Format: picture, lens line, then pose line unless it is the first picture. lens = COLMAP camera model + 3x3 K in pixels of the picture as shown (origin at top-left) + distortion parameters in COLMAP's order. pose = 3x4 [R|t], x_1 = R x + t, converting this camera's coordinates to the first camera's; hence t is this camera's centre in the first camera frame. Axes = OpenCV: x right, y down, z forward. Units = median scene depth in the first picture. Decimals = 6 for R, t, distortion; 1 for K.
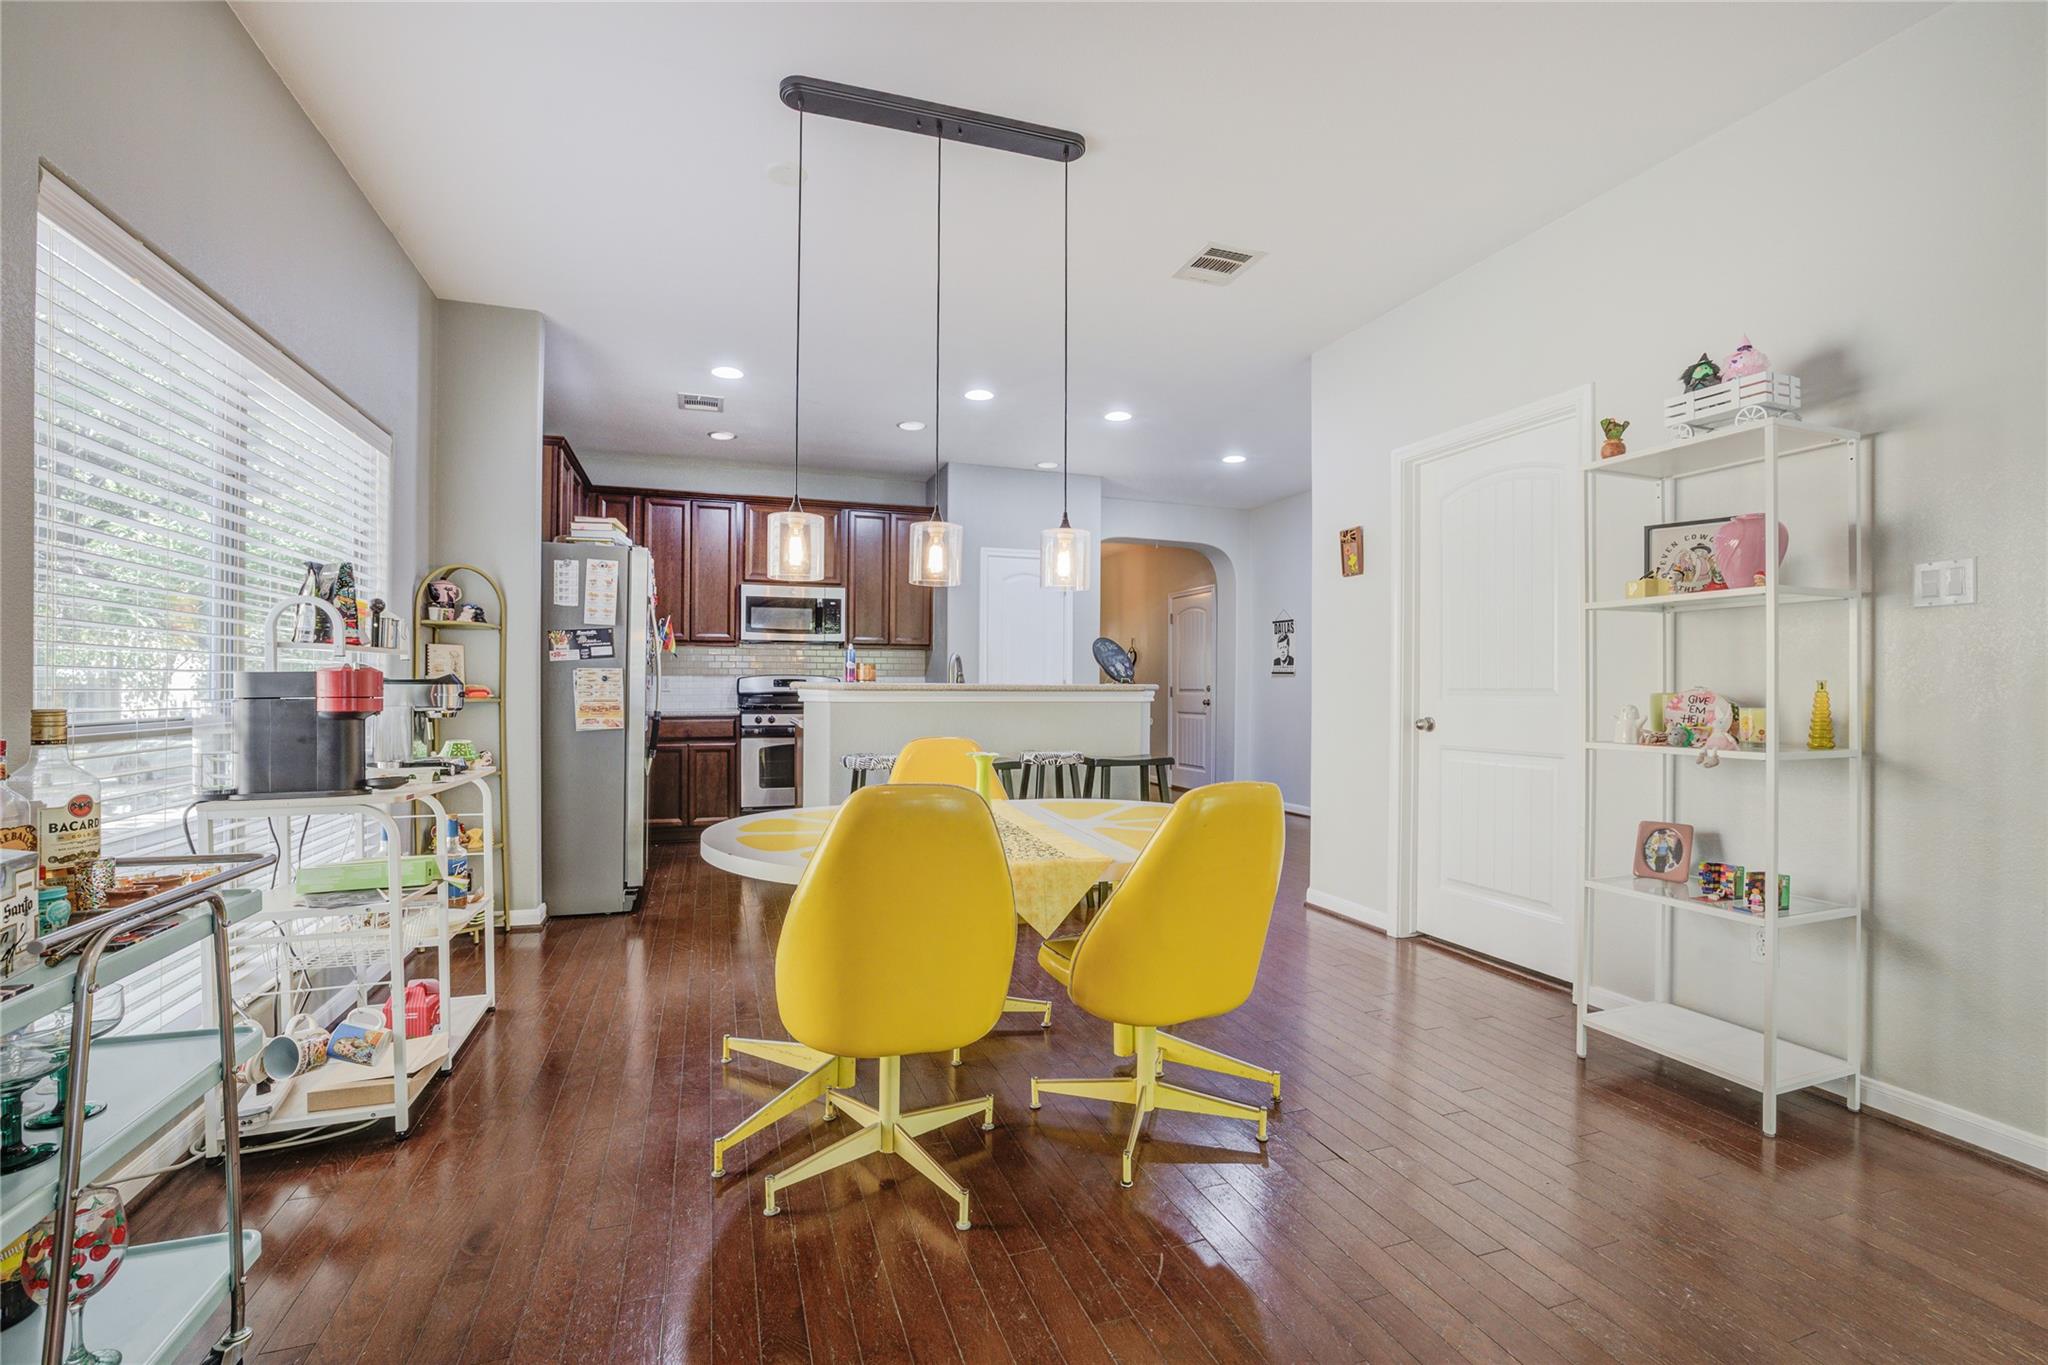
lens RADIAL K [[885.7, 0, 1026.7], [0, 885.7, 686.2], [0, 0, 1]] dist [-0.019049, 0.000437]
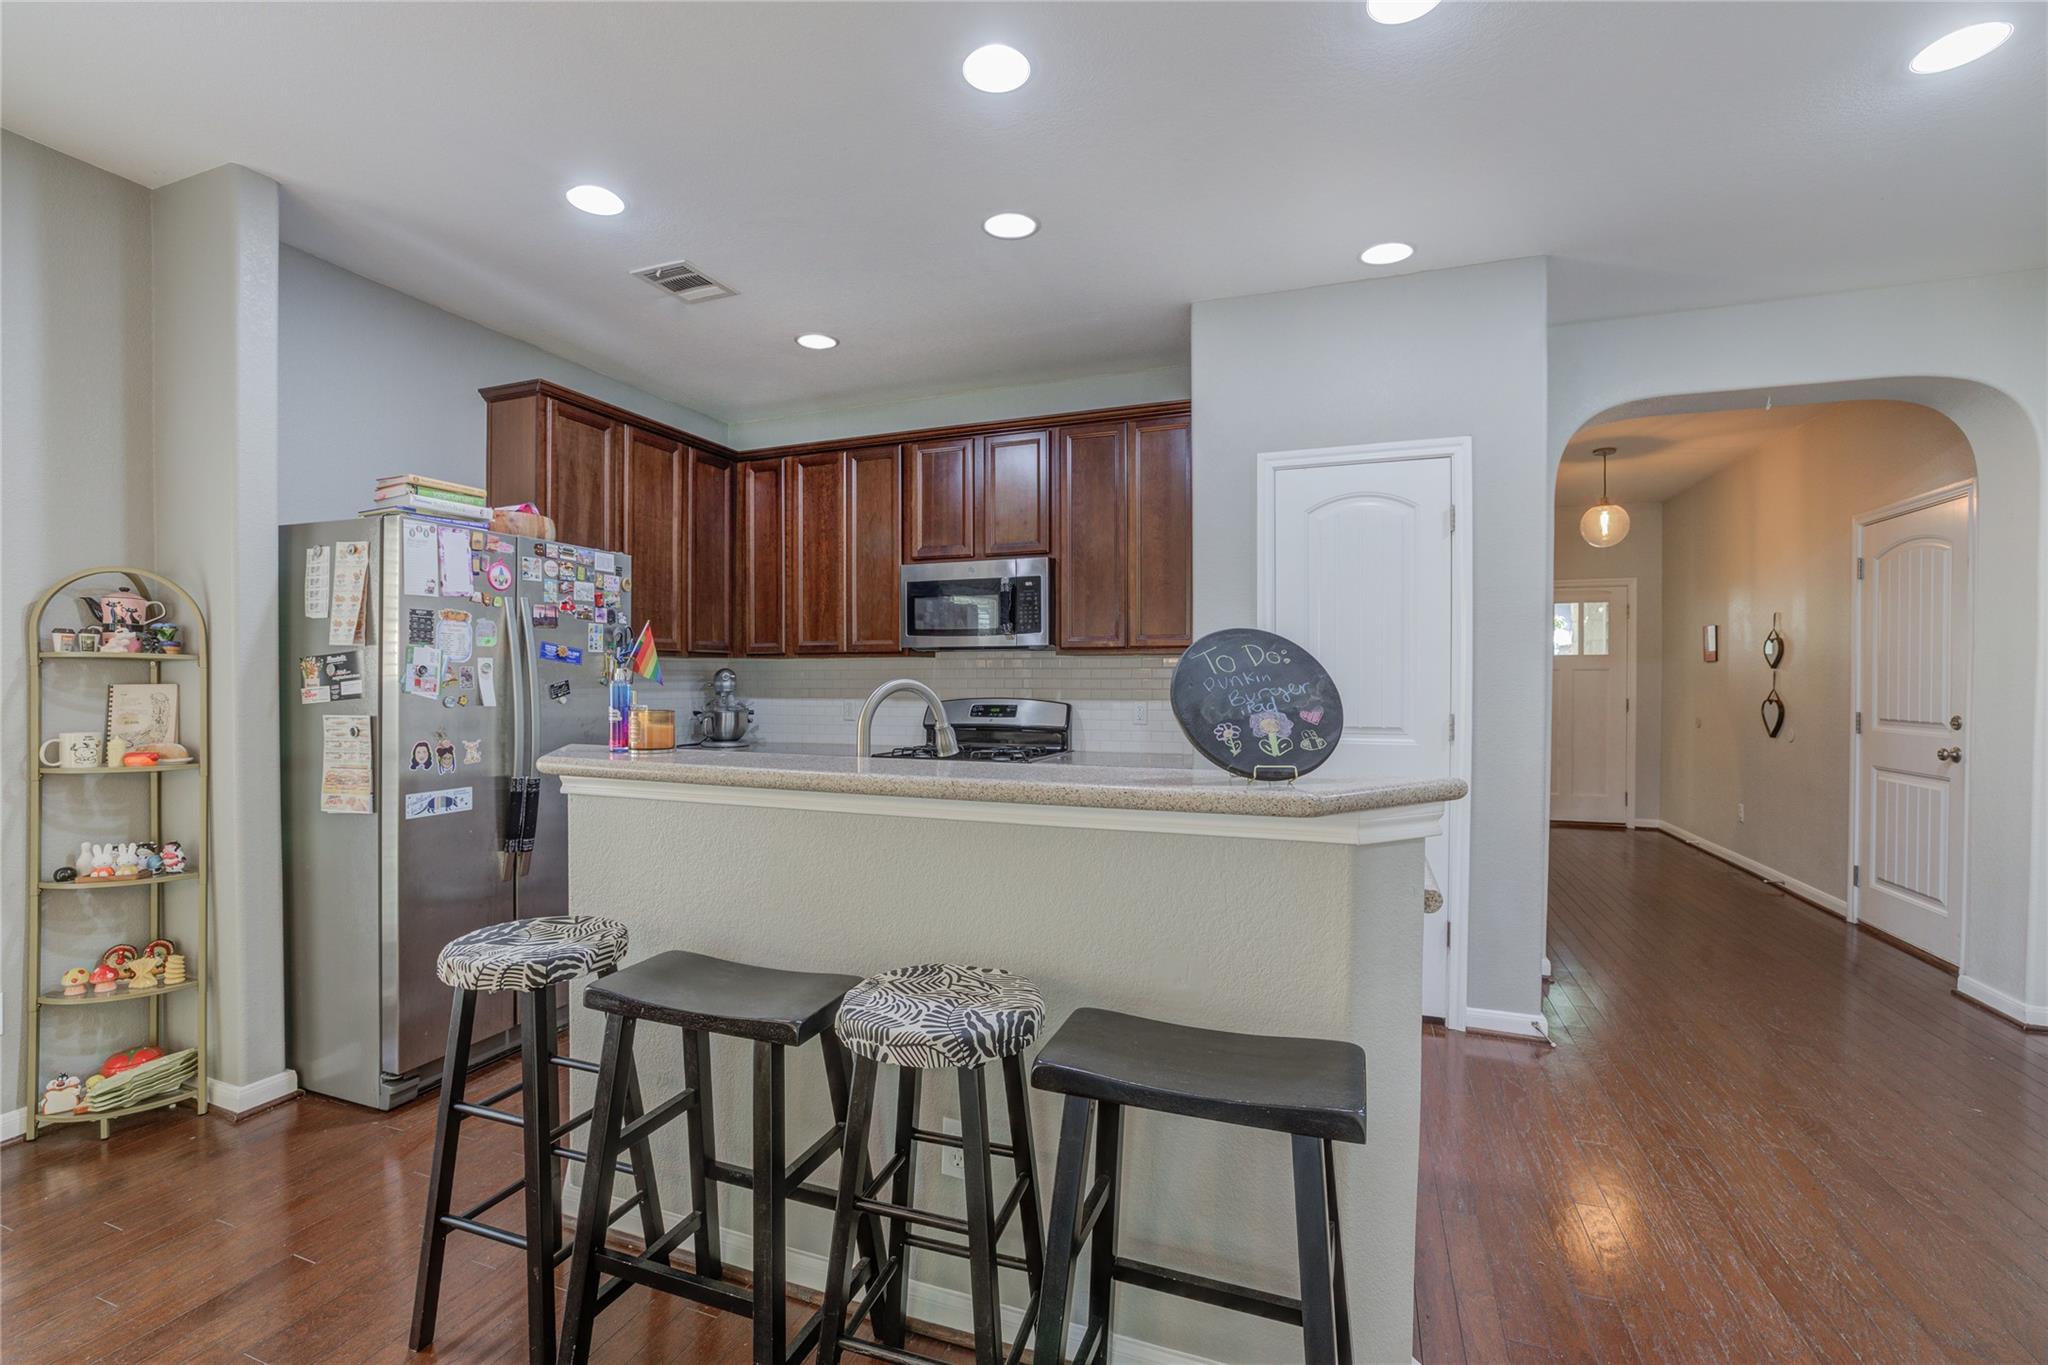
lens RADIAL K [[885.7, 0, 1019.1], [0, 885.7, 689.0], [0, 0, 1]] dist [-0.019049, 0.000437]
pose [[0.761991, 0.004199, -0.647574, 0.278667], [0.004814, 0.999915, 0.012148, -0.043814], [0.647570, -0.012374, 0.761906, 0.827694]]
